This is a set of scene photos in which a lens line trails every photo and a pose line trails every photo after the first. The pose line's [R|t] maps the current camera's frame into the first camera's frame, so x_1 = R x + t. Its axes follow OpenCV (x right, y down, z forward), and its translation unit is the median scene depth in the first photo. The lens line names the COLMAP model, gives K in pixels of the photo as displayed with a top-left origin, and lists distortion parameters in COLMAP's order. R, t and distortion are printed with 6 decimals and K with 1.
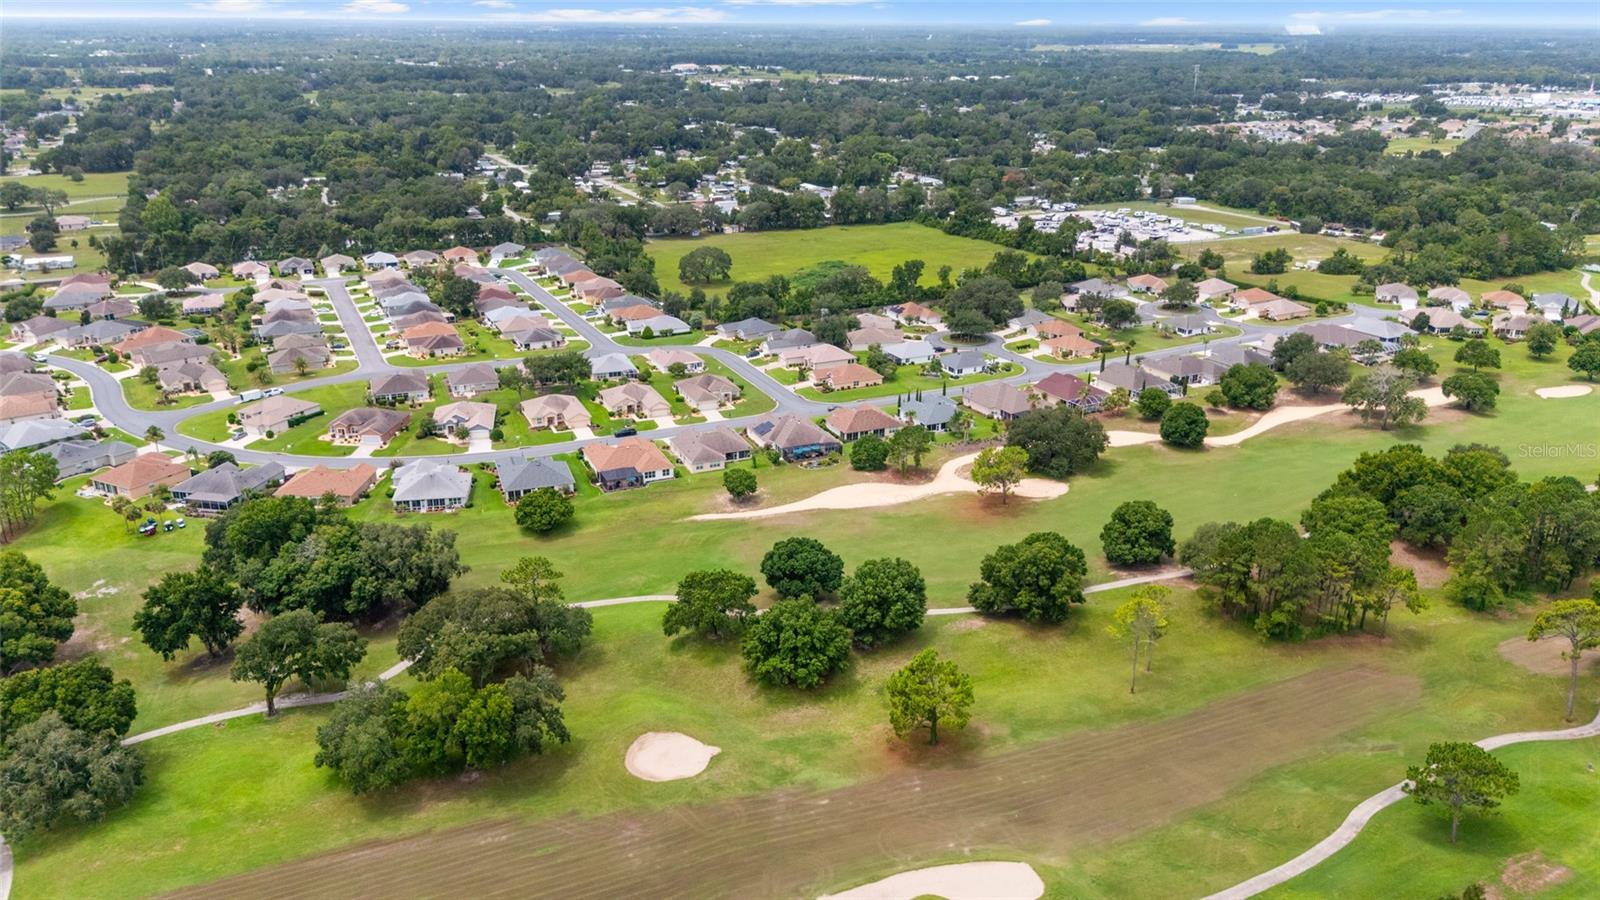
lens RADIAL K [[1176.6, 0, 806.3], [0, 1176.6, 454.2], [0, 0, 1]] dist [0.066339, -0.070020]
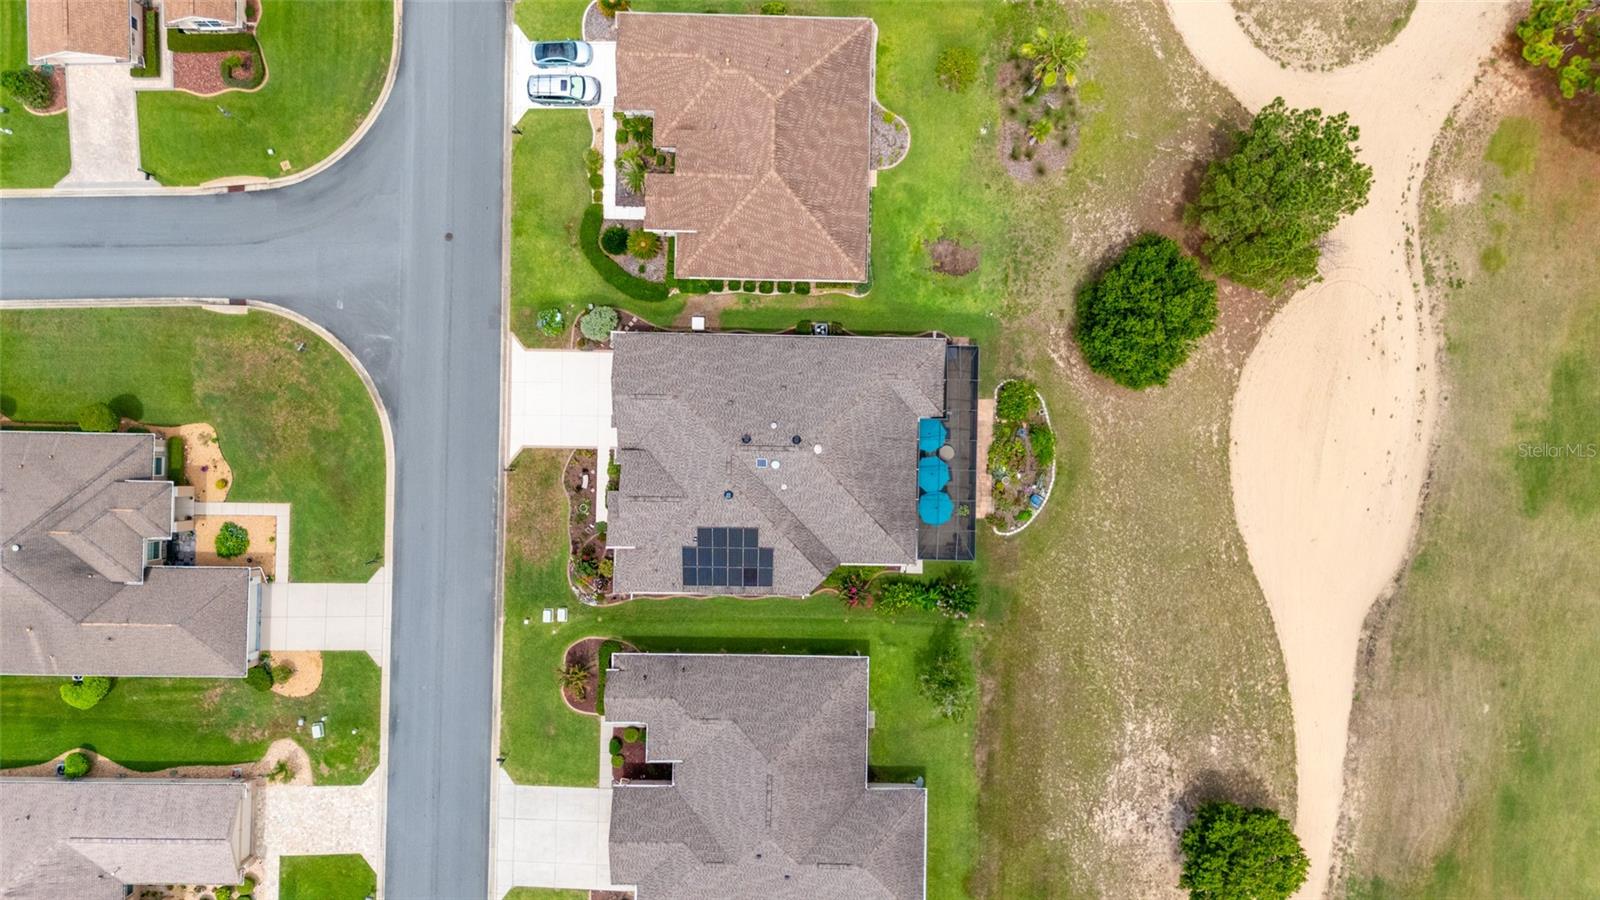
lens RADIAL K [[1176.6, 0, 806.3], [0, 1176.6, 454.2], [0, 0, 1]] dist [0.066339, -0.070020]
pose [[0.409926, -0.911829, 0.022991, -0.010377], [0.294997, 0.156388, 0.942613, -0.191305], [-0.863097, -0.379619, 0.333095, 0.665921]]
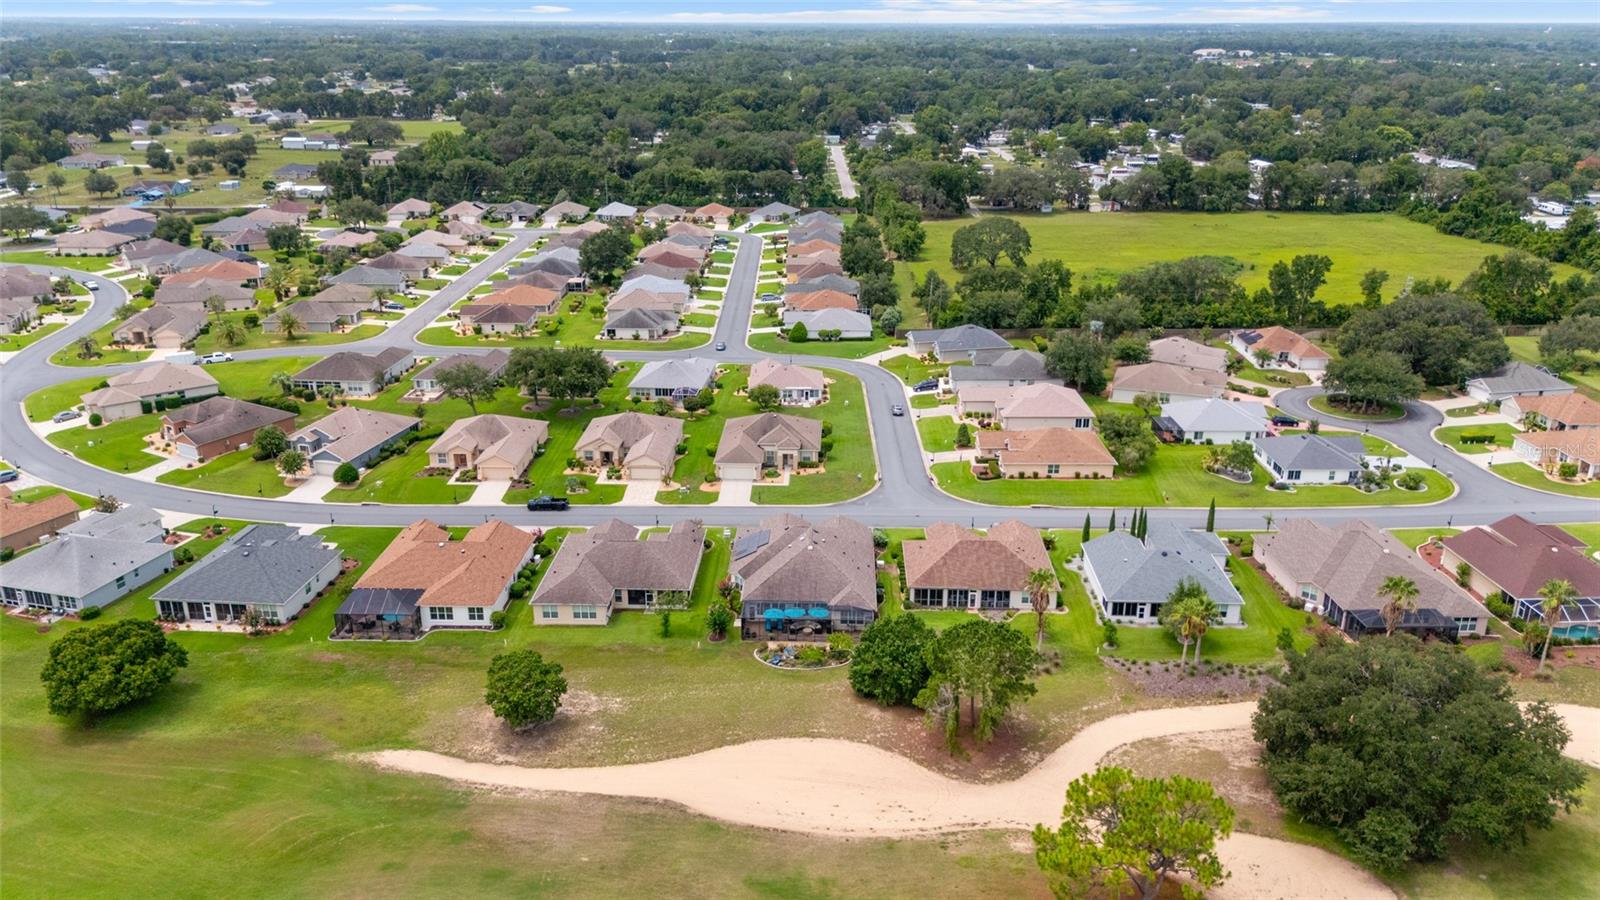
lens RADIAL K [[1175.7, 0, 805.1], [0, 1175.7, 441.9], [0, 0, 1]] dist [0.100723, -0.133794]
pose [[0.905364, 0.140883, -0.400585, 0.123664], [-0.146372, 0.989083, 0.017037, -0.054609], [0.398612, 0.043210, 0.916101, 0.417334]]
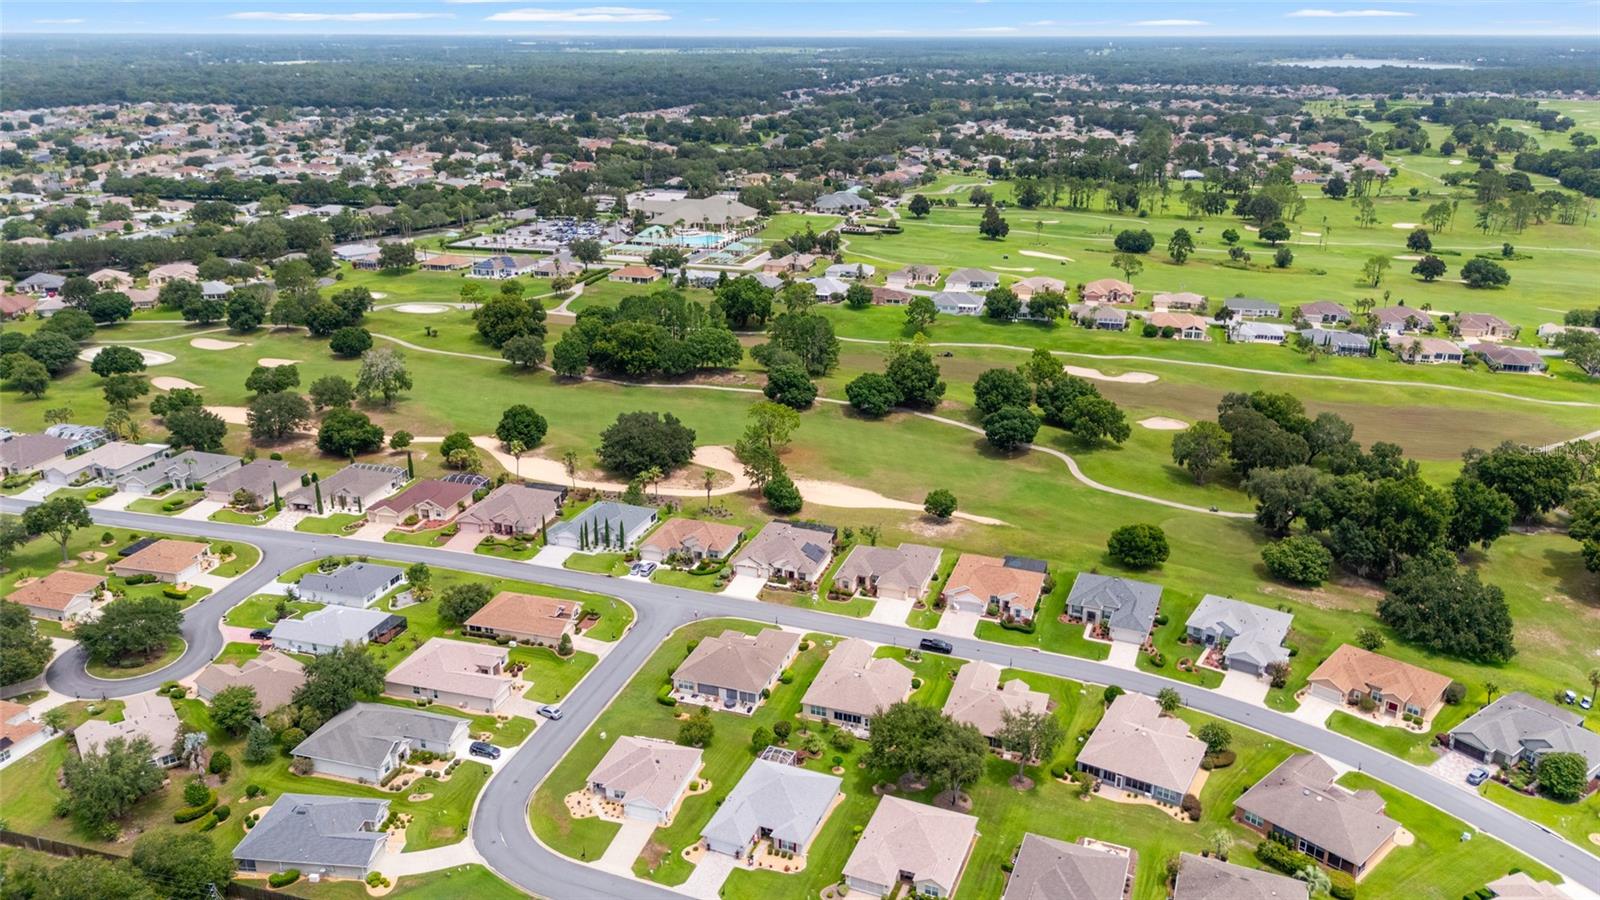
lens RADIAL K [[1175.7, 0, 805.1], [0, 1175.7, 441.9], [0, 0, 1]] dist [0.100723, -0.133794]
pose [[-0.743185, -0.222236, 0.631100, -0.377502], [0.227620, 0.802991, 0.550812, -0.380857], [-0.629178, 0.553007, -0.546185, 1.022249]]
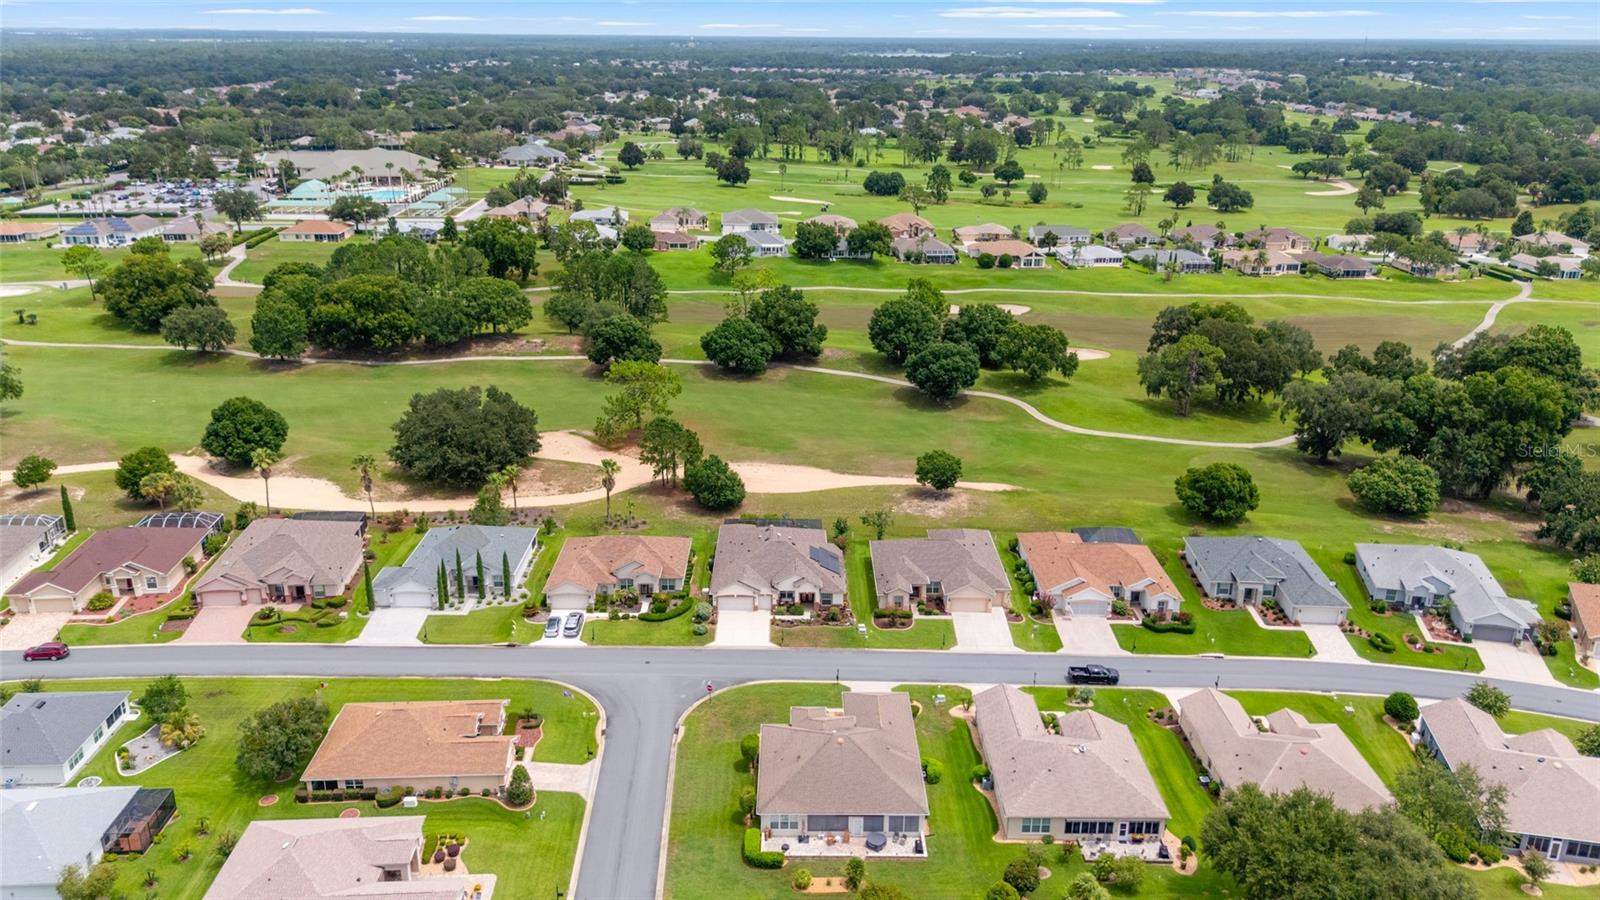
lens RADIAL K [[1175.7, 0, 805.1], [0, 1175.7, 441.9], [0, 0, 1]] dist [0.100723, -0.133794]
pose [[-0.922700, -0.134649, 0.361241, -0.152770], [0.123674, 0.784118, 0.608165, -0.278675], [-0.365144, 0.605829, -0.706852, 0.981078]]
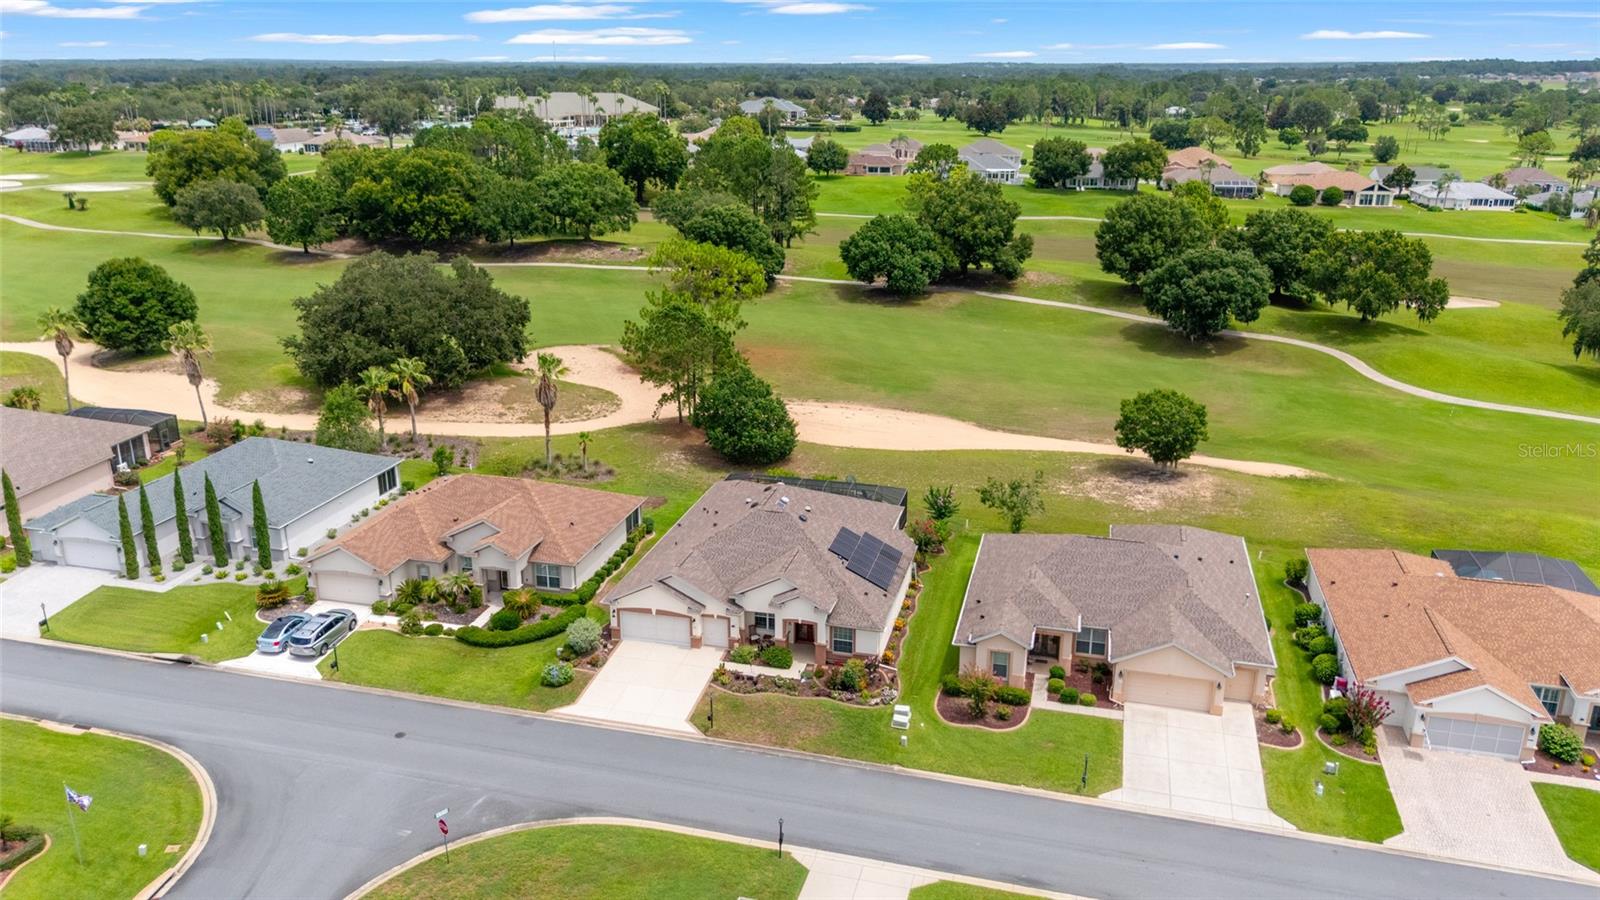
lens RADIAL K [[1176.6, 0, 806.3], [0, 1176.6, 454.2], [0, 0, 1]] dist [0.066339, -0.070020]
pose [[-0.796734, -0.194908, 0.572036, -0.120036], [0.204041, 0.804220, 0.558209, -0.133091], [-0.568842, 0.561463, -0.600980, 0.838551]]
